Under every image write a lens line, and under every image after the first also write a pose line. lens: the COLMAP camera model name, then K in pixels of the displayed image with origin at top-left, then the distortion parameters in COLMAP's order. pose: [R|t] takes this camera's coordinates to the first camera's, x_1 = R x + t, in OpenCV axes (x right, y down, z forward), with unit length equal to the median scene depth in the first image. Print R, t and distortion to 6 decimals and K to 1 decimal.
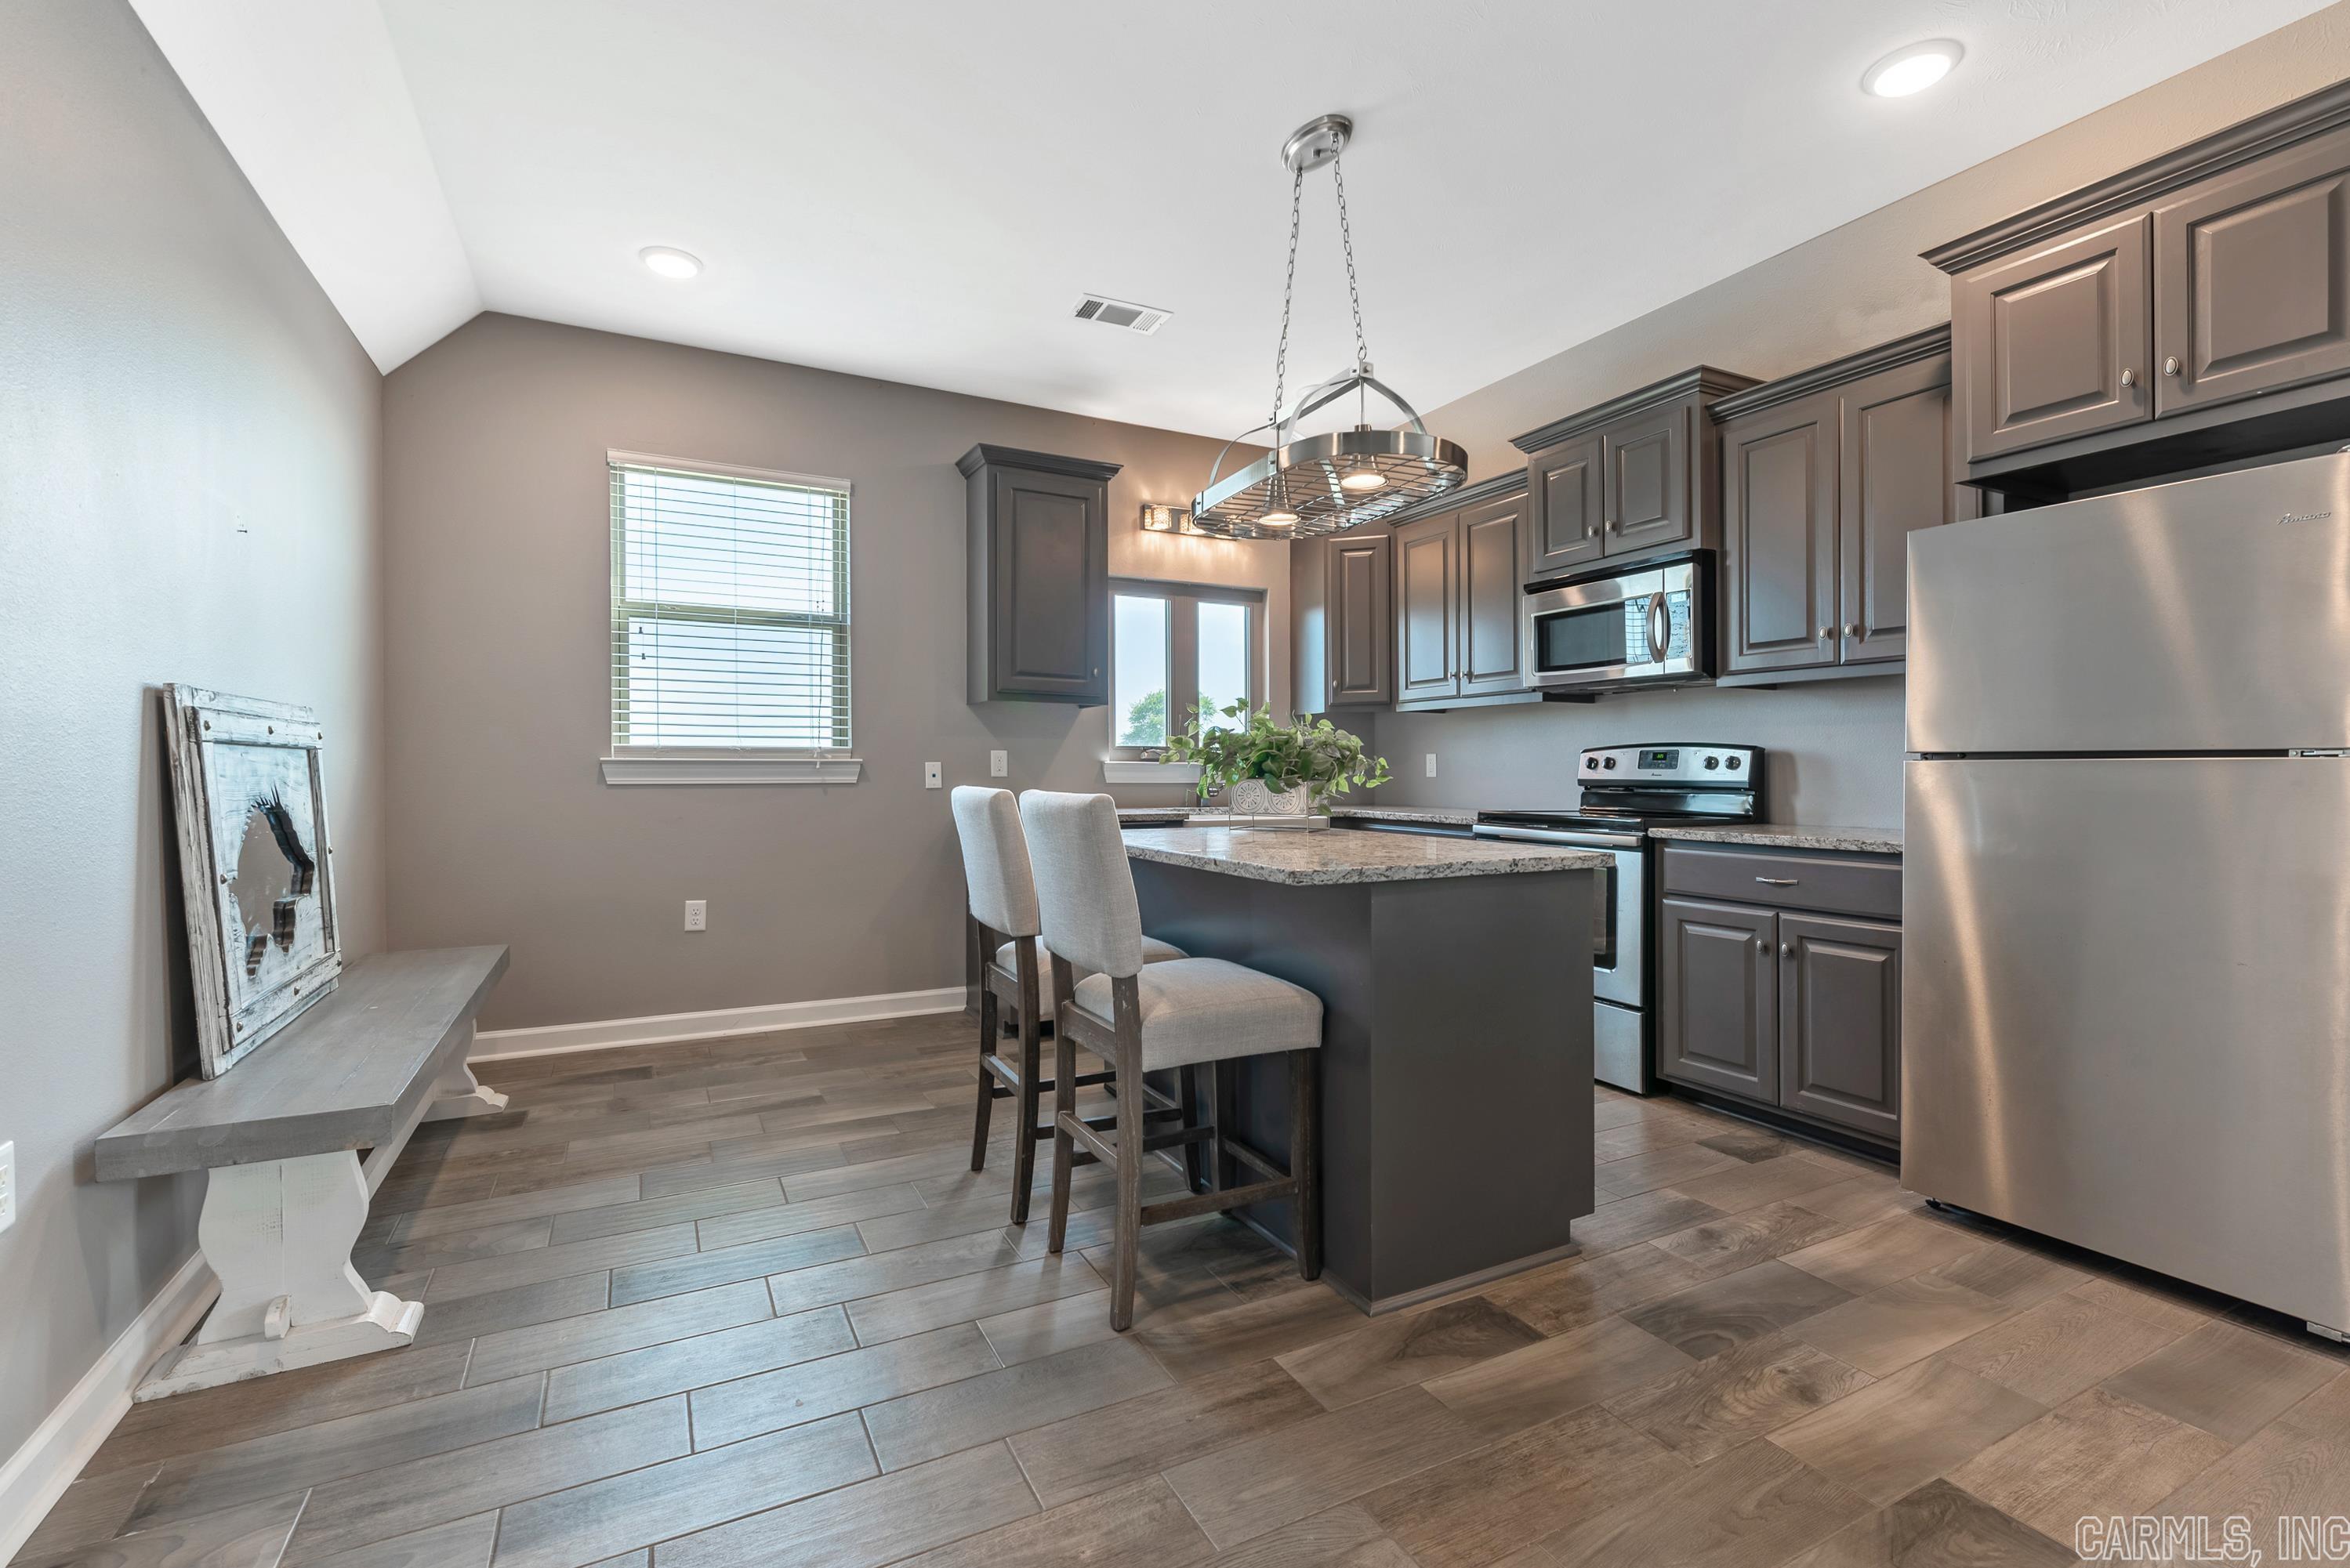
lens RADIAL K [[1052.7, 0, 1199.7], [0, 1052.7, 778.0], [0, 0, 1]] dist [0.002233, -0.003908]
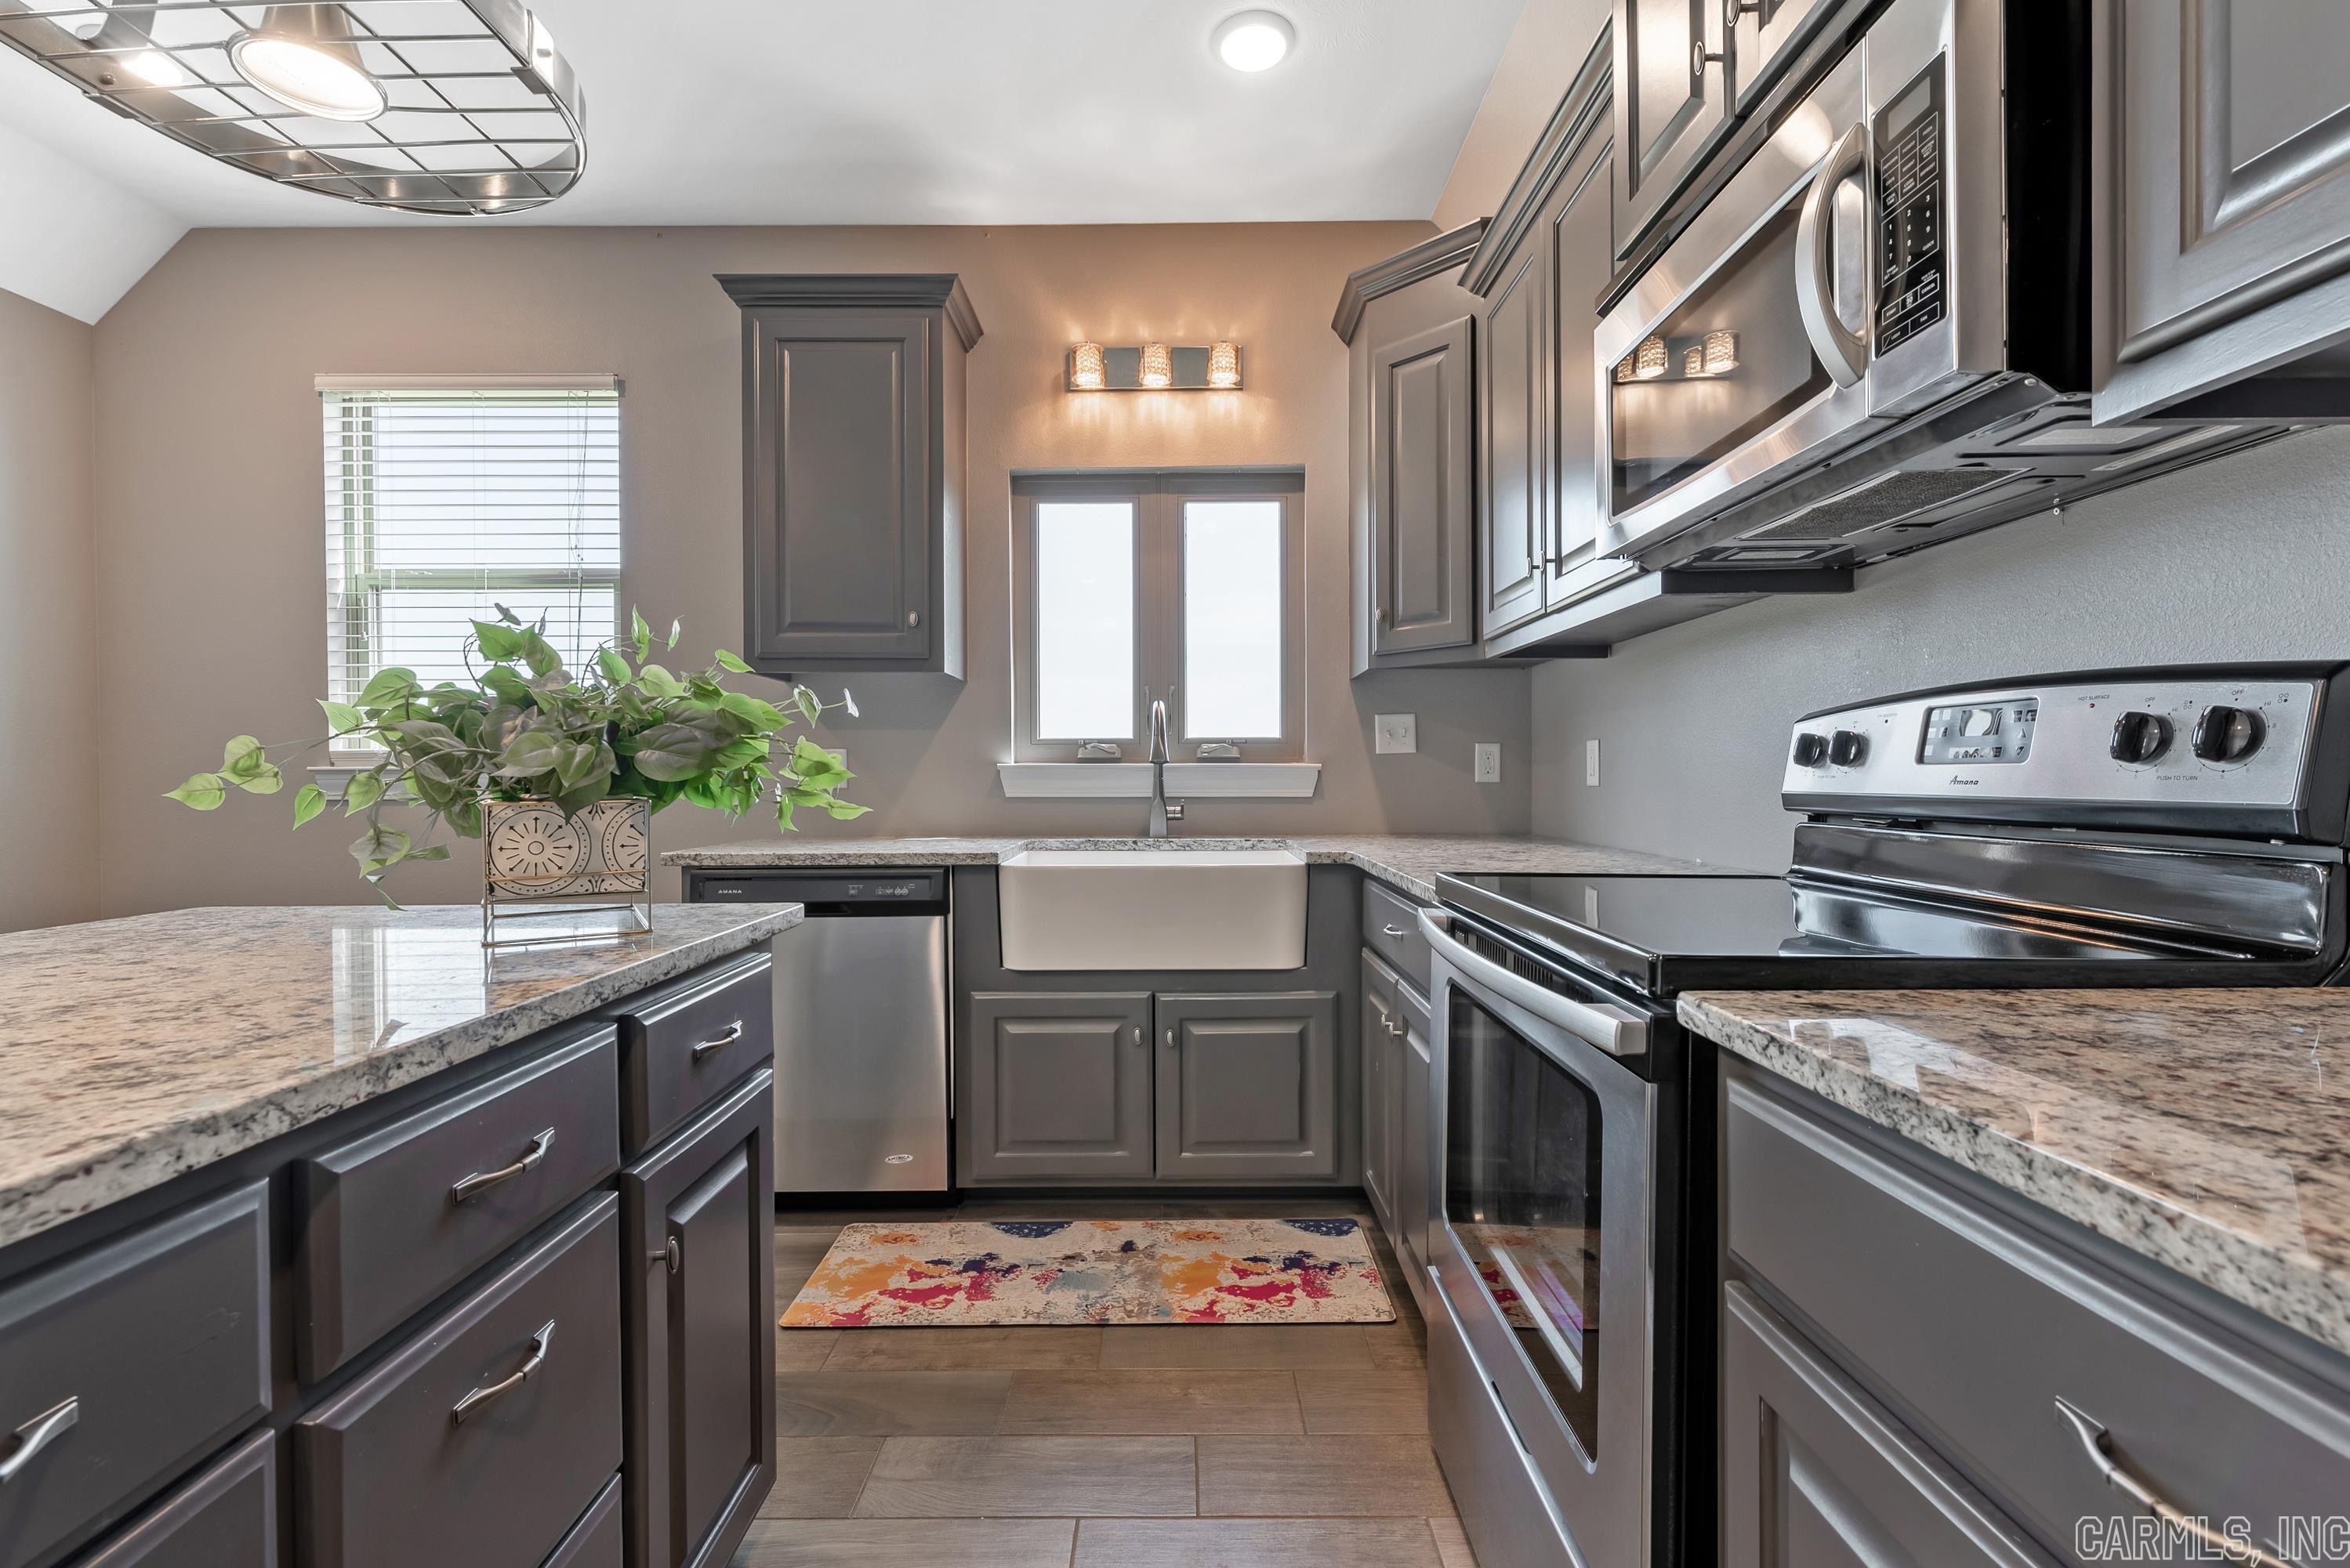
lens RADIAL K [[1052.7, 0, 1180.1], [0, 1052.7, 789.9], [0, 0, 1]] dist [0.002233, -0.003908]
pose [[0.887618, -0.003062, -0.460571, 0.300889], [0.004394, 0.999989, 0.001819, -0.001704], [0.460560, -0.003638, 0.887621, 0.495442]]
